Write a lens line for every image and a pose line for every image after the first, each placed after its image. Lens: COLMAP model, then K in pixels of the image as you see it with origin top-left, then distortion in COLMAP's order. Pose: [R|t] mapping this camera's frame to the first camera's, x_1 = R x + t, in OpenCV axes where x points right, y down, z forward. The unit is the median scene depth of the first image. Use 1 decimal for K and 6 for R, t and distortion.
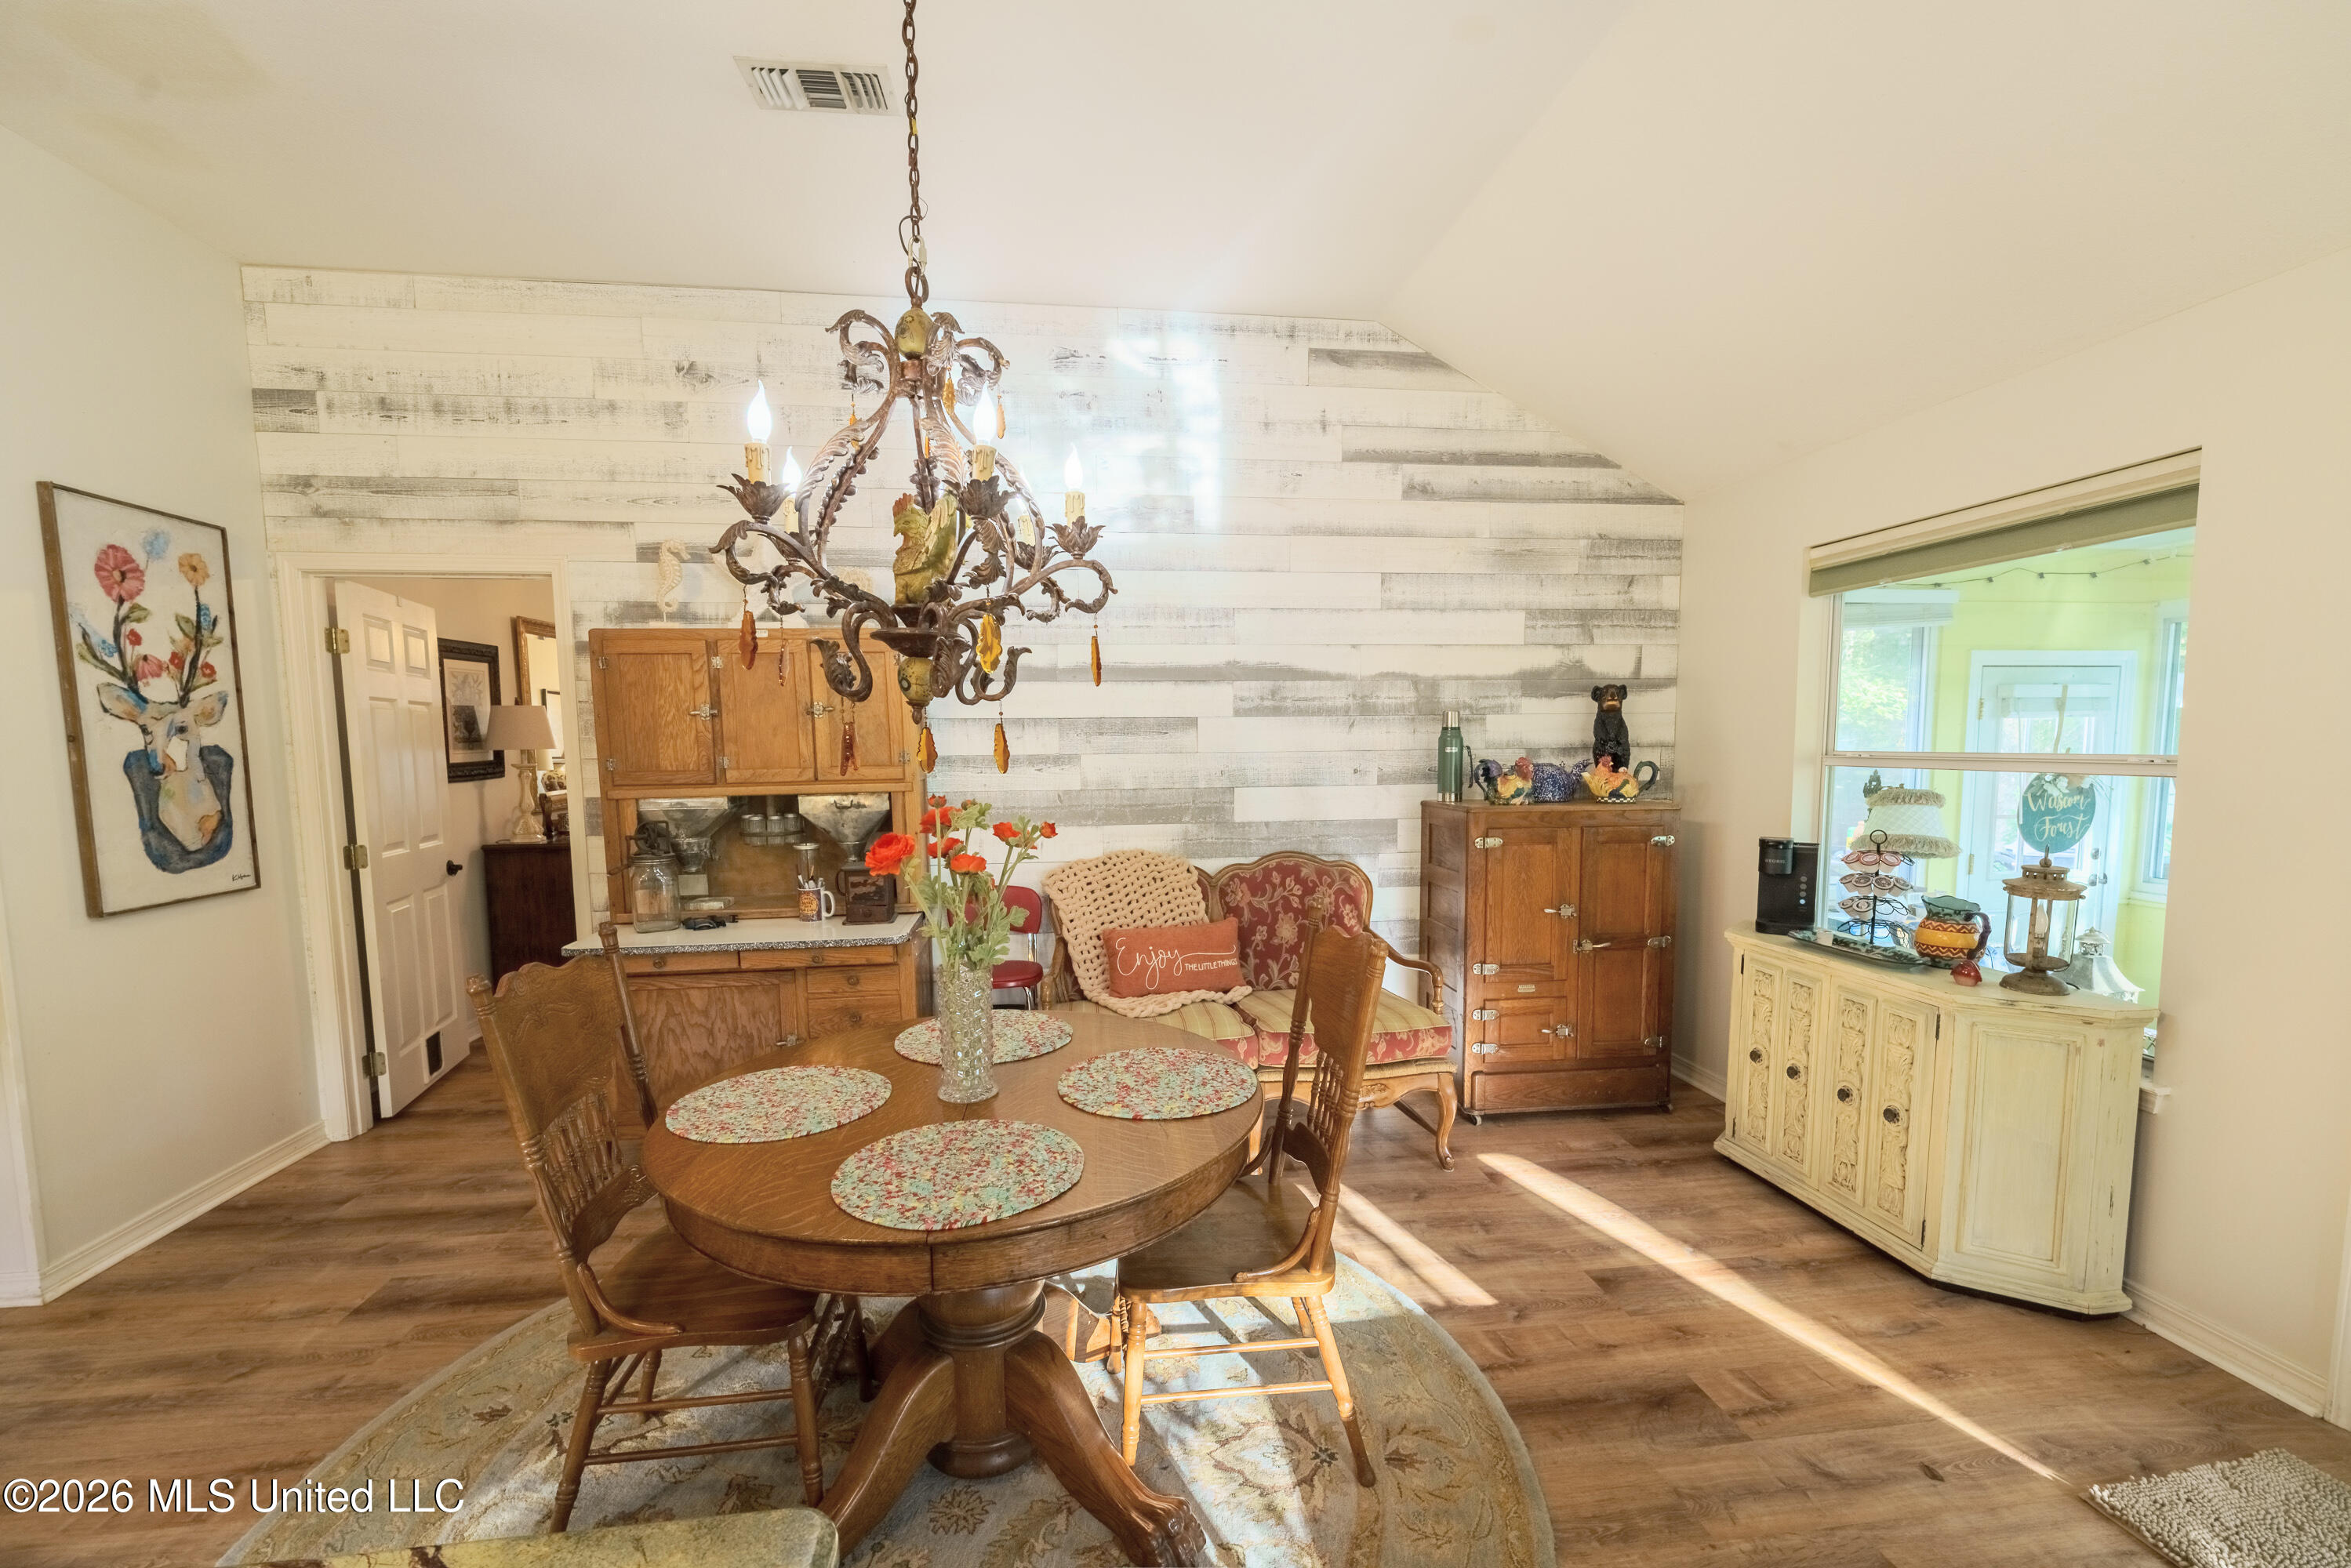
lens RADIAL K [[978.3, 0, 1181.0], [0, 978.3, 827.0], [0, 0, 1]] dist [0.013641, -0.011489]
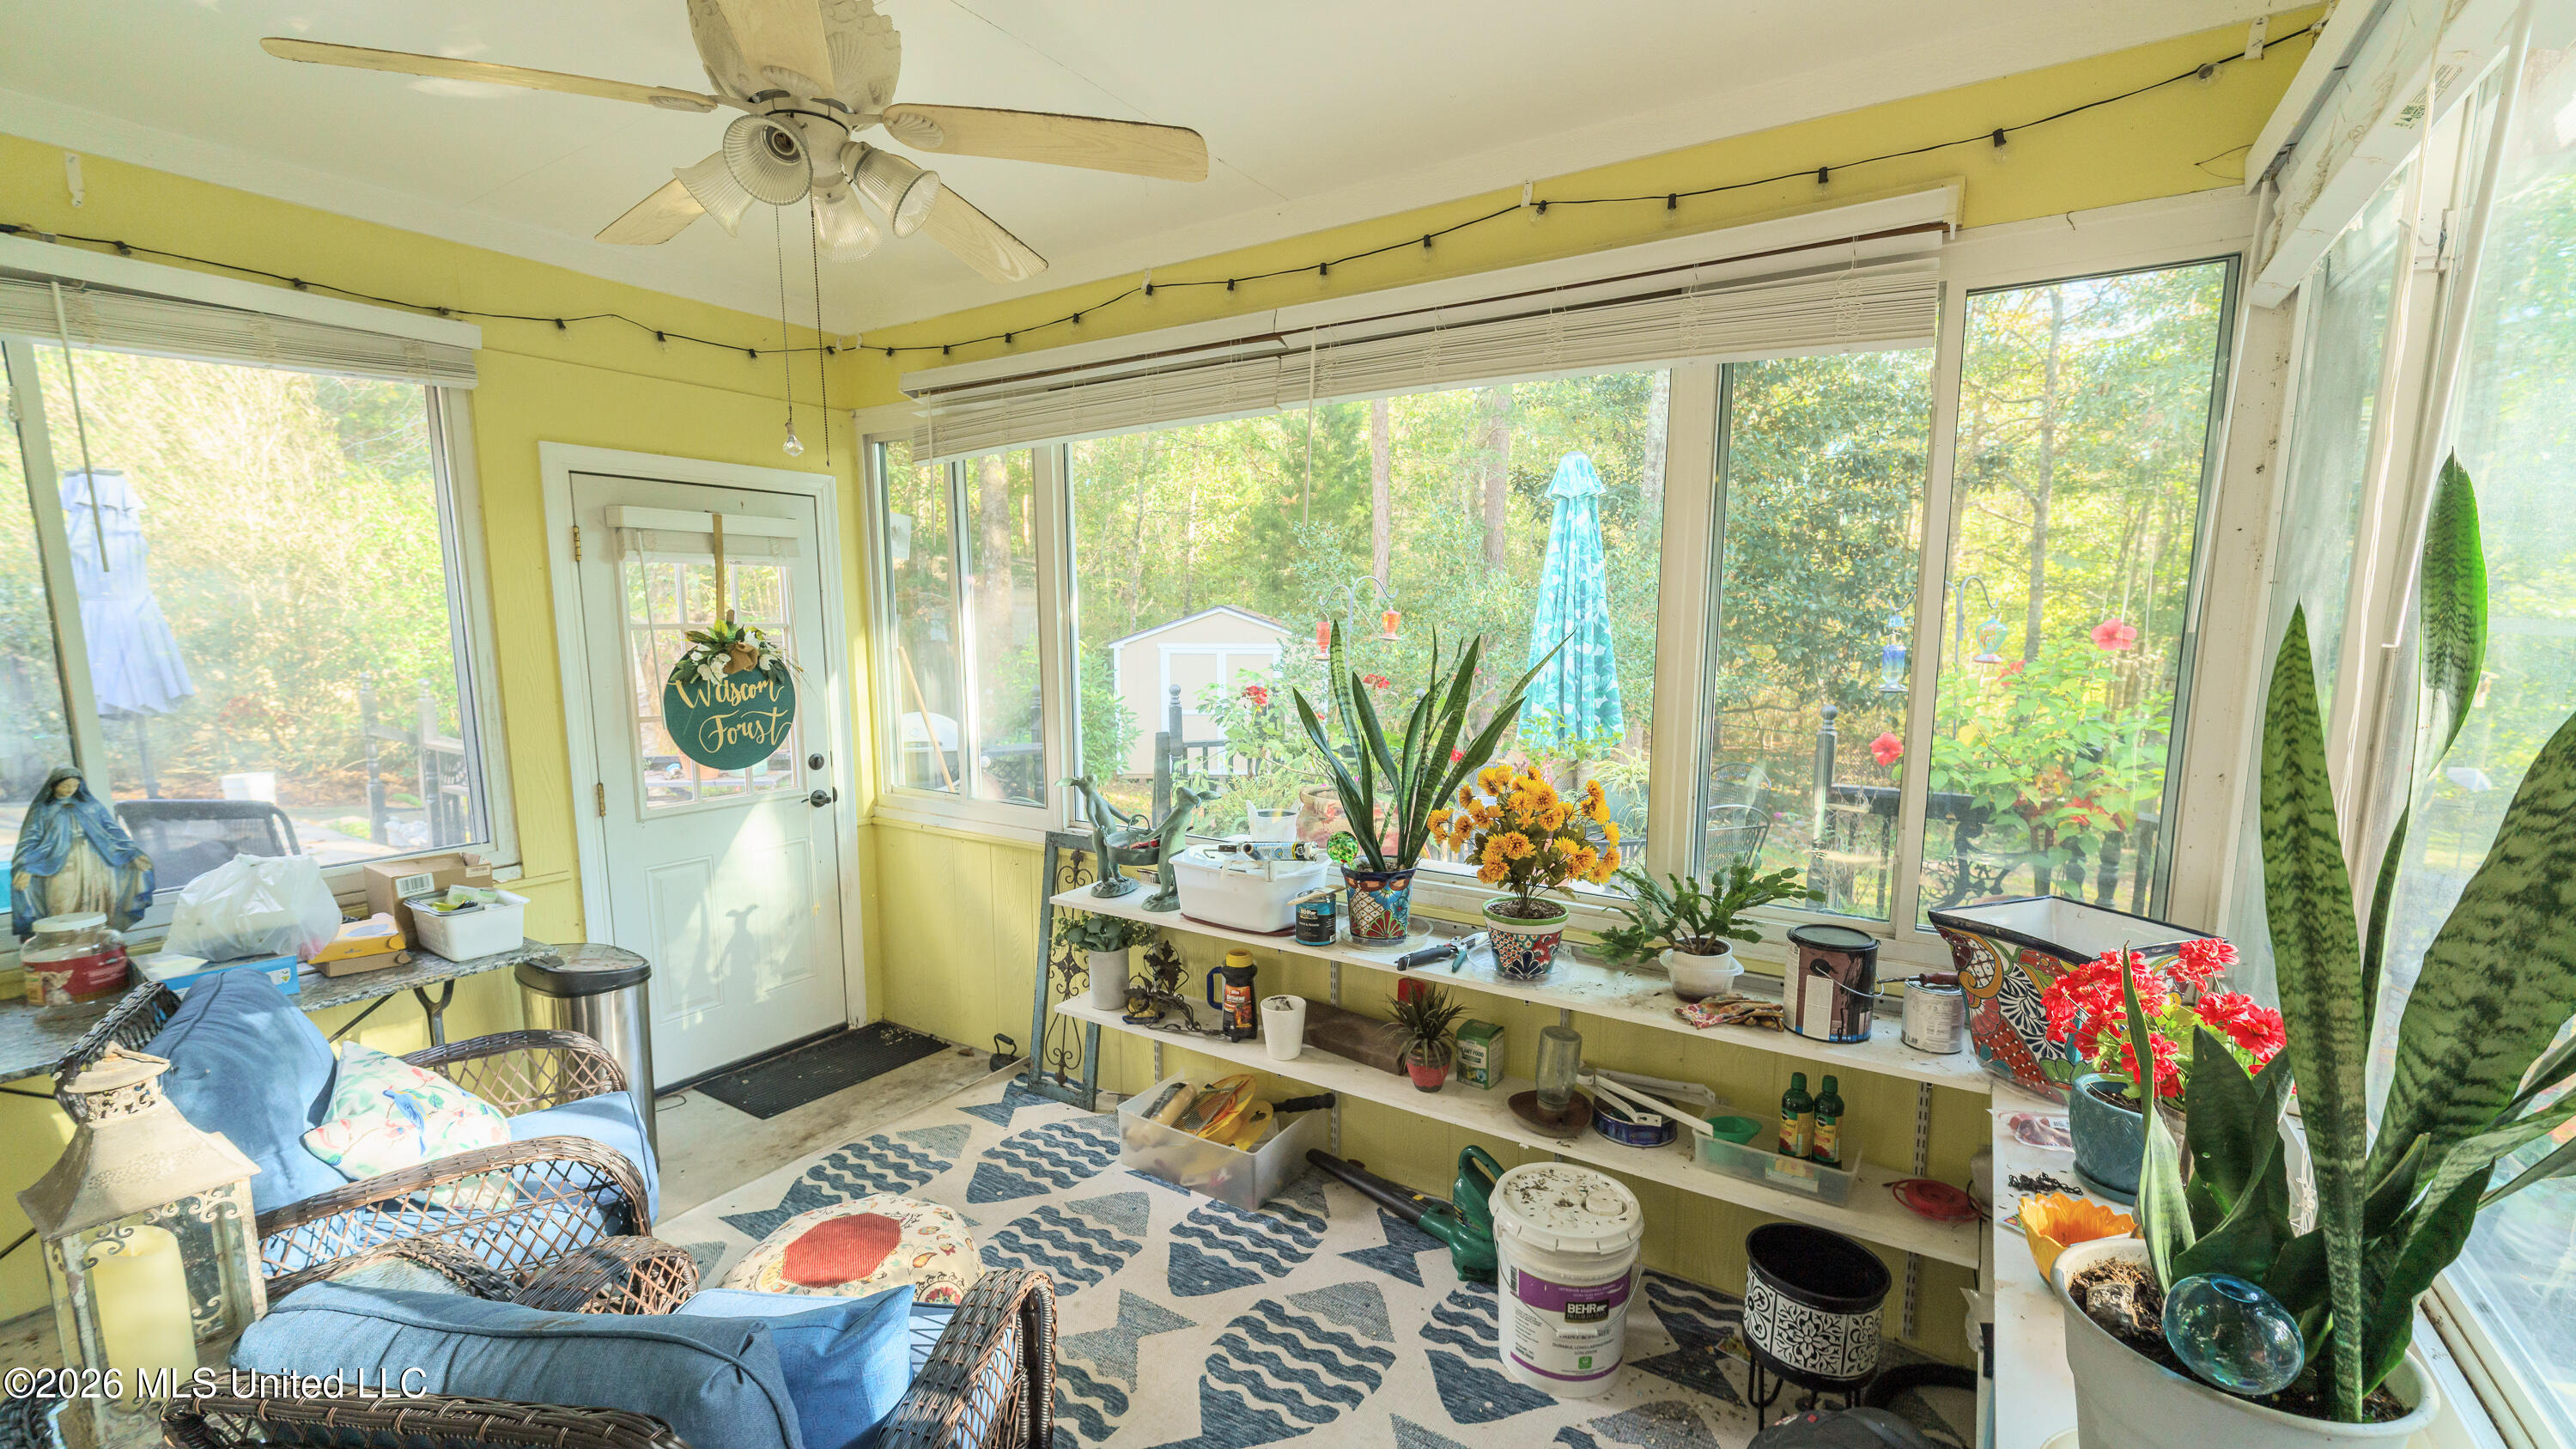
lens RADIAL K [[1058.1, 0, 1284.1], [0, 1058.1, 768.8], [0, 0, 1]] dist [0.000667, -0.000042]
pose [[0.648347, -0.100761, 0.754648, 0.592986], [0.063249, 0.994906, 0.078500, -0.006540], [-0.758713, -0.003165, 0.651417, 0.248284]]
